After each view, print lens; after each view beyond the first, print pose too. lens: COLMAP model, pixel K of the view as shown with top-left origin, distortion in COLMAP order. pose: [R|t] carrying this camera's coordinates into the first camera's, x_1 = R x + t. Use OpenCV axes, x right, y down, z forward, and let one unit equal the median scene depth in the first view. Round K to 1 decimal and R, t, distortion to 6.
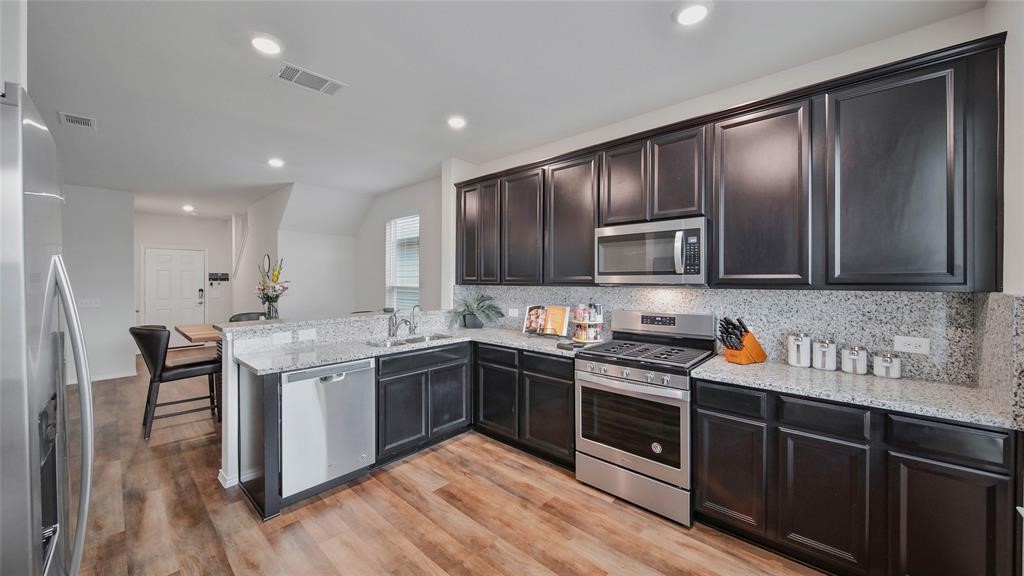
lens RADIAL K [[368.6, 0, 510.9], [0, 368.6, 282.5], [0, 0, 1]] dist [-0.000340, -0.000020]
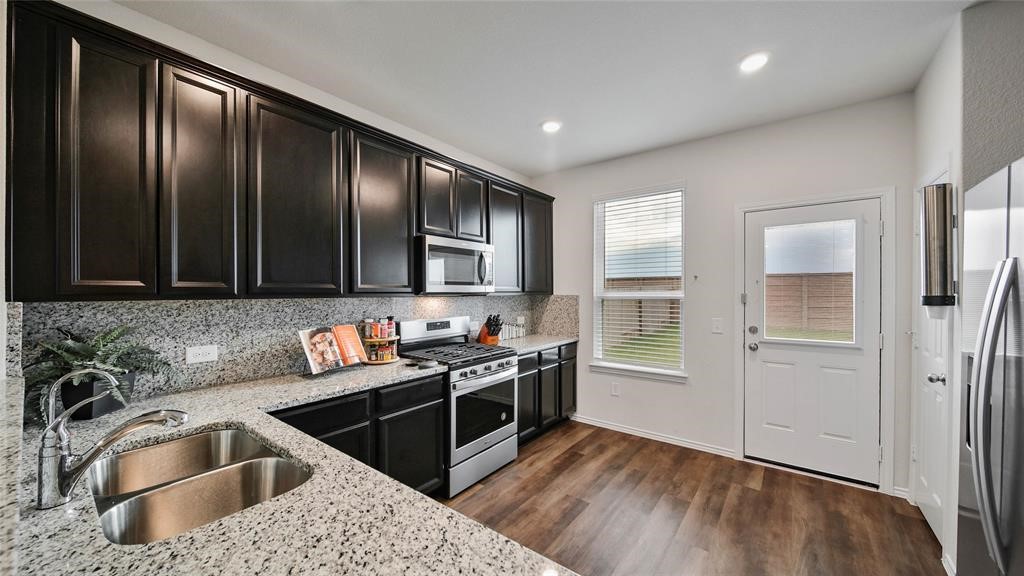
lens RADIAL K [[366.5, 0, 514.3], [0, 366.5, 290.1], [0, 0, 1]] dist [0.000259, 0.000010]
pose [[-0.085306, -0.000590, 0.996355, -0.783220], [0.005685, 0.999983, 0.001079, -0.004063], [-0.996339, 0.005757, -0.085301, 0.913990]]
